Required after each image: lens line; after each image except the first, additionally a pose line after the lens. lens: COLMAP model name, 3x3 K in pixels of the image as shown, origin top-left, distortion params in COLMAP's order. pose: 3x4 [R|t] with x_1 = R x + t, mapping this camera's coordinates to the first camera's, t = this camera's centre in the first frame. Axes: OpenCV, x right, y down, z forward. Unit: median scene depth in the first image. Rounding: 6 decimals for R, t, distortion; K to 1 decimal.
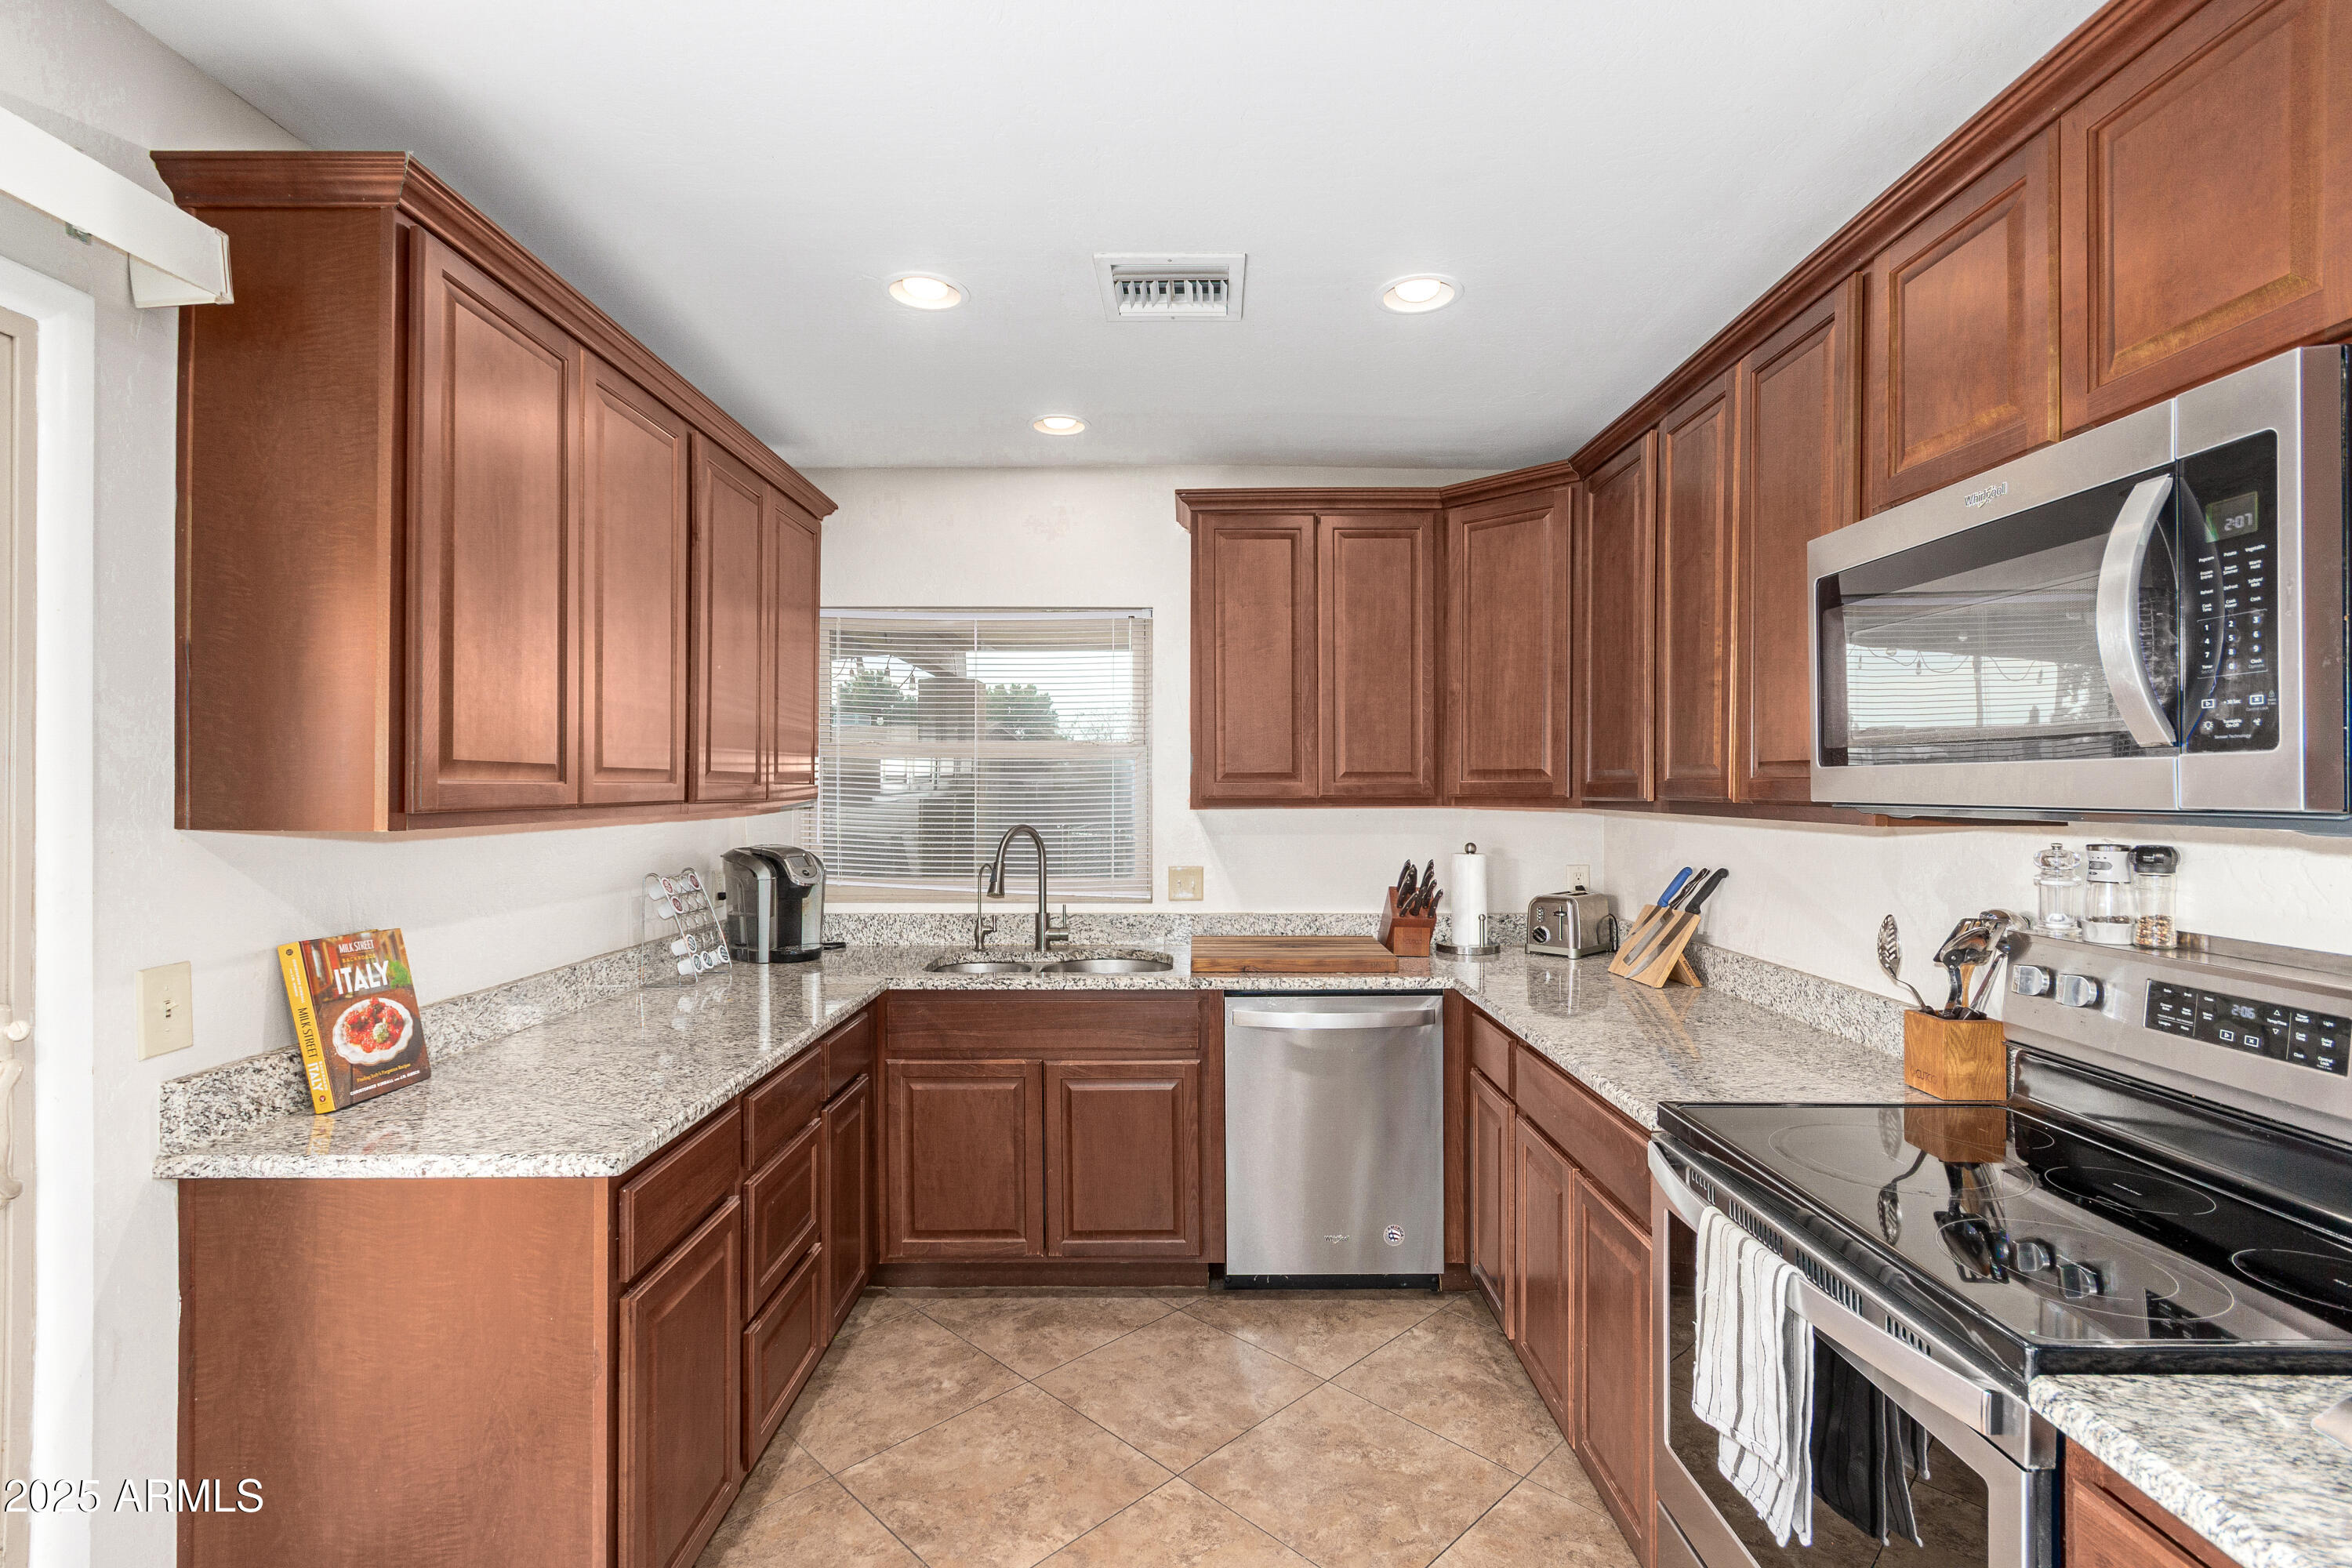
lens RADIAL K [[1082.6, 0, 1171.0], [0, 1082.6, 790.9], [0, 0, 1]] dist [0.000107, 0.002465]
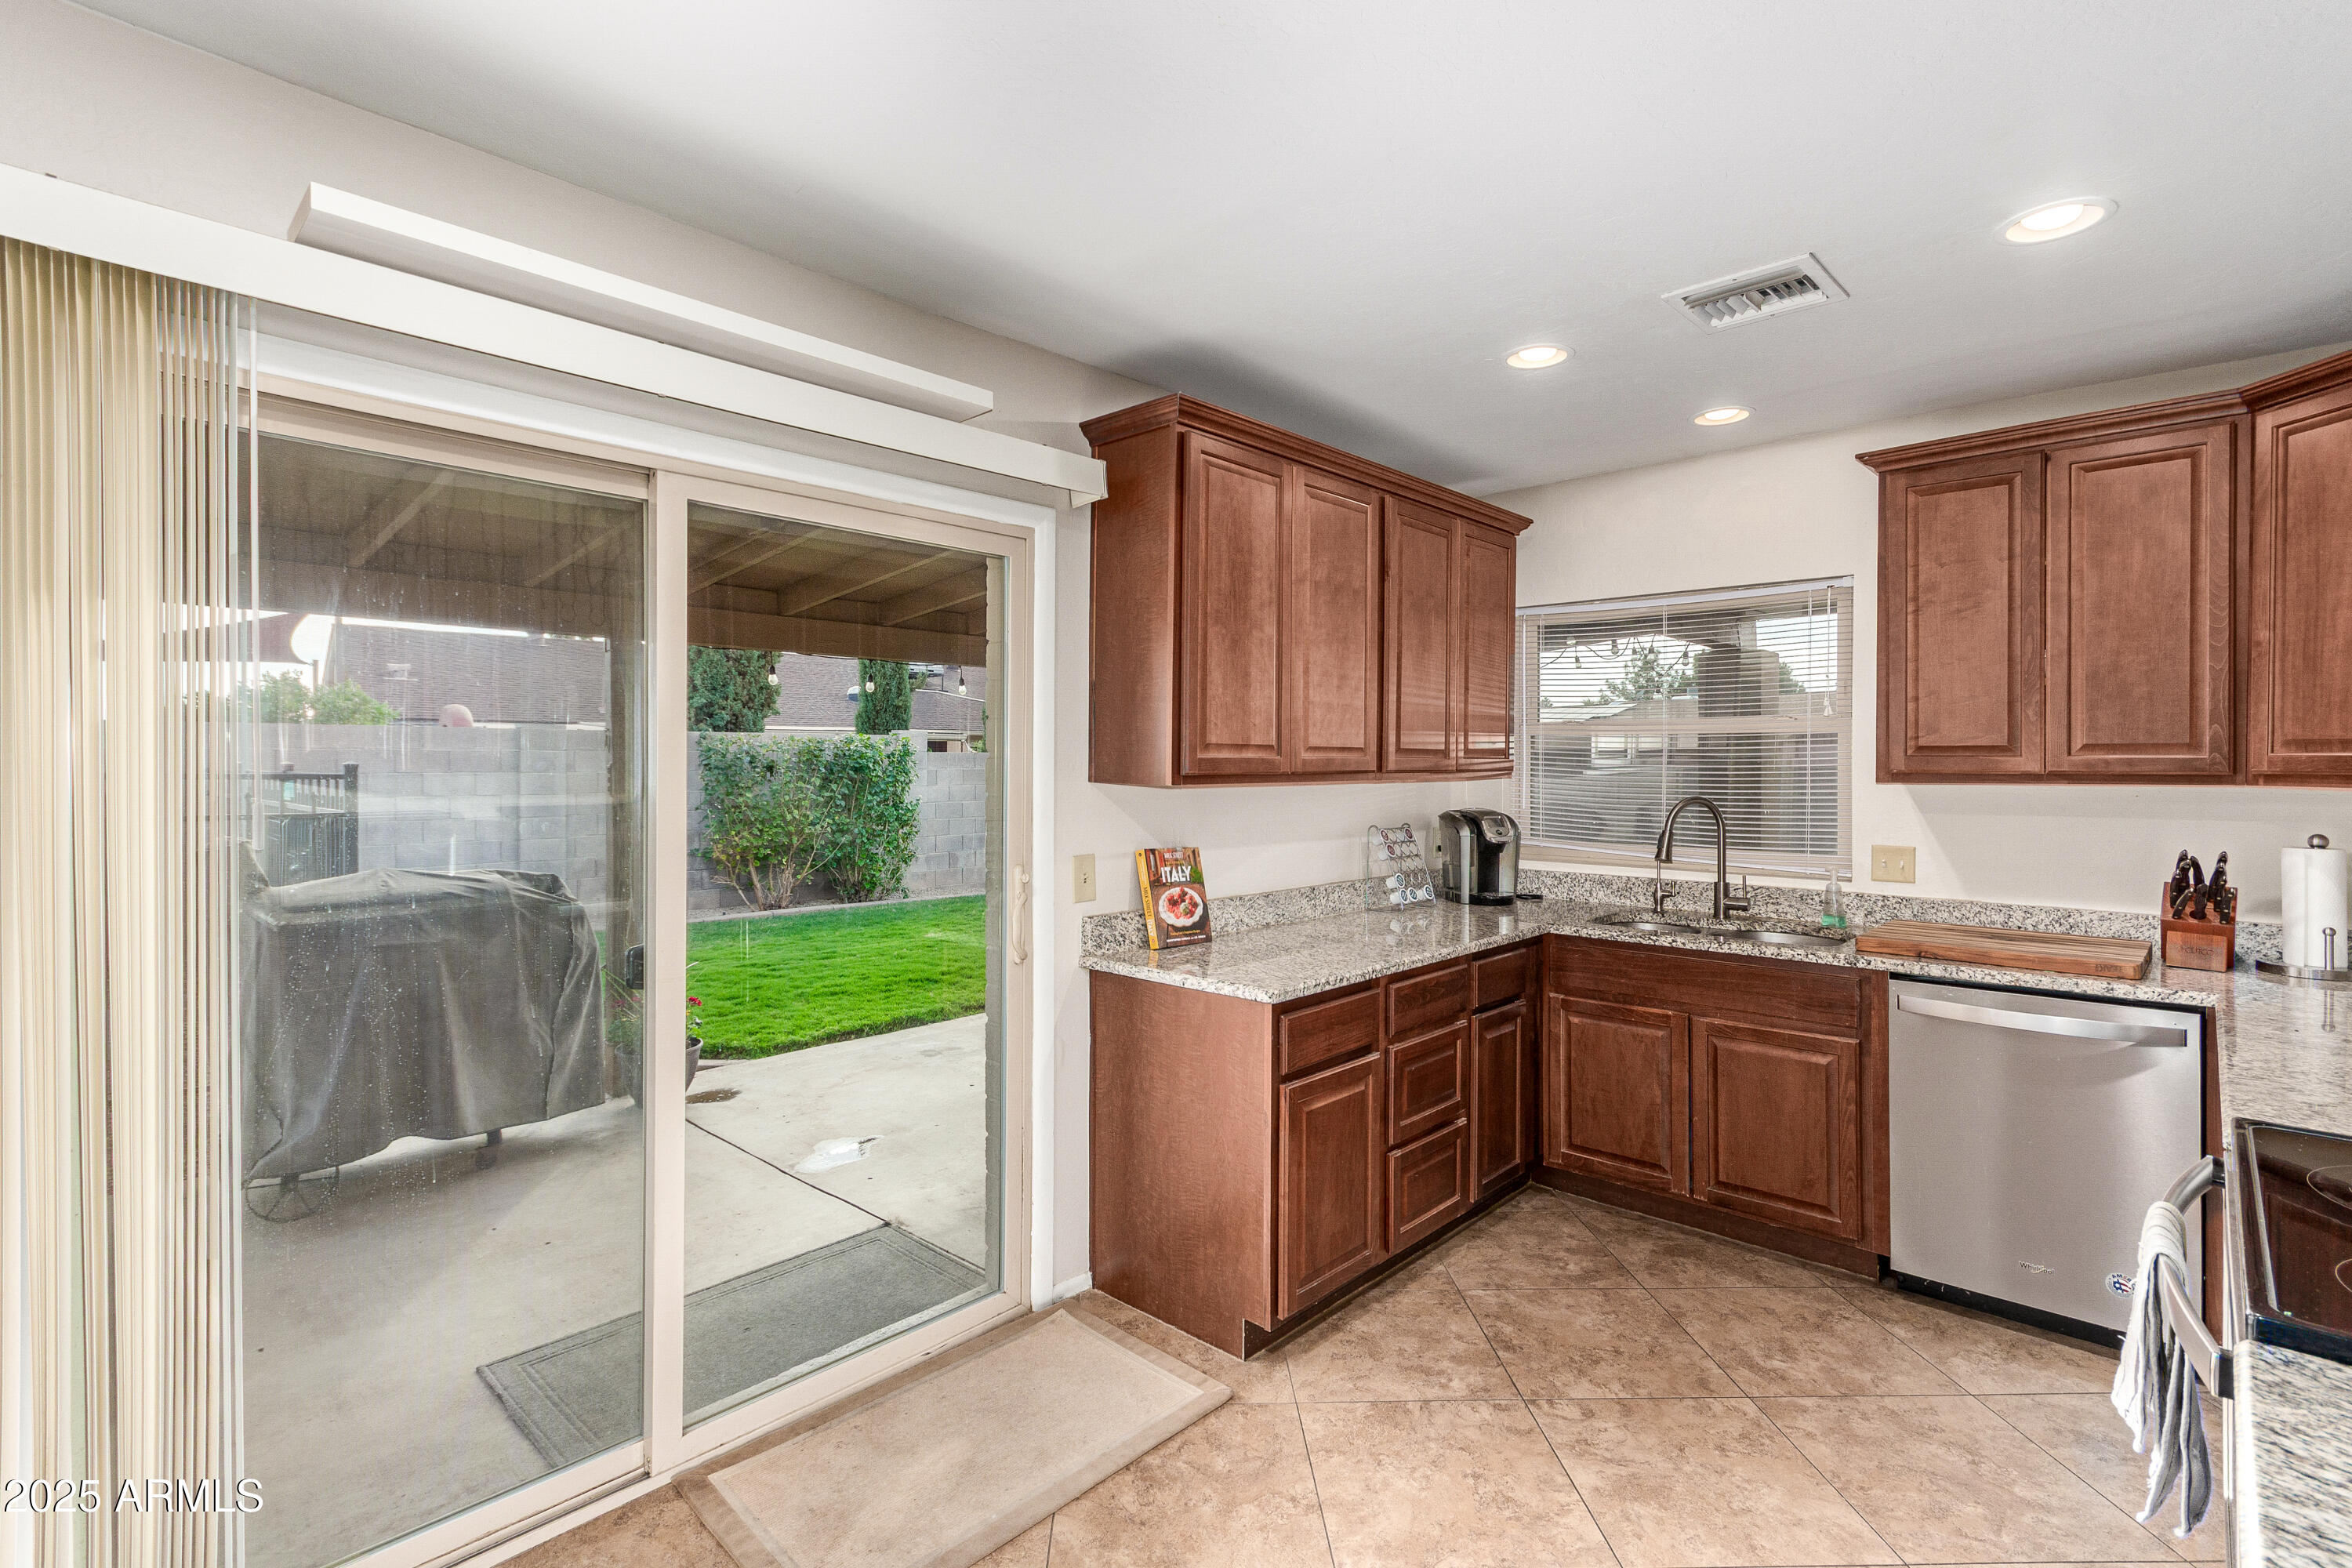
lens RADIAL K [[1082.6, 0, 1176.9], [0, 1082.6, 773.1], [0, 0, 1]] dist [0.000107, 0.002465]
pose [[0.731015, 0.008584, -0.682307, 0.282787], [-0.004276, 0.999959, 0.007998, 0.002375], [0.682348, -0.002929, 0.731022, -0.157216]]
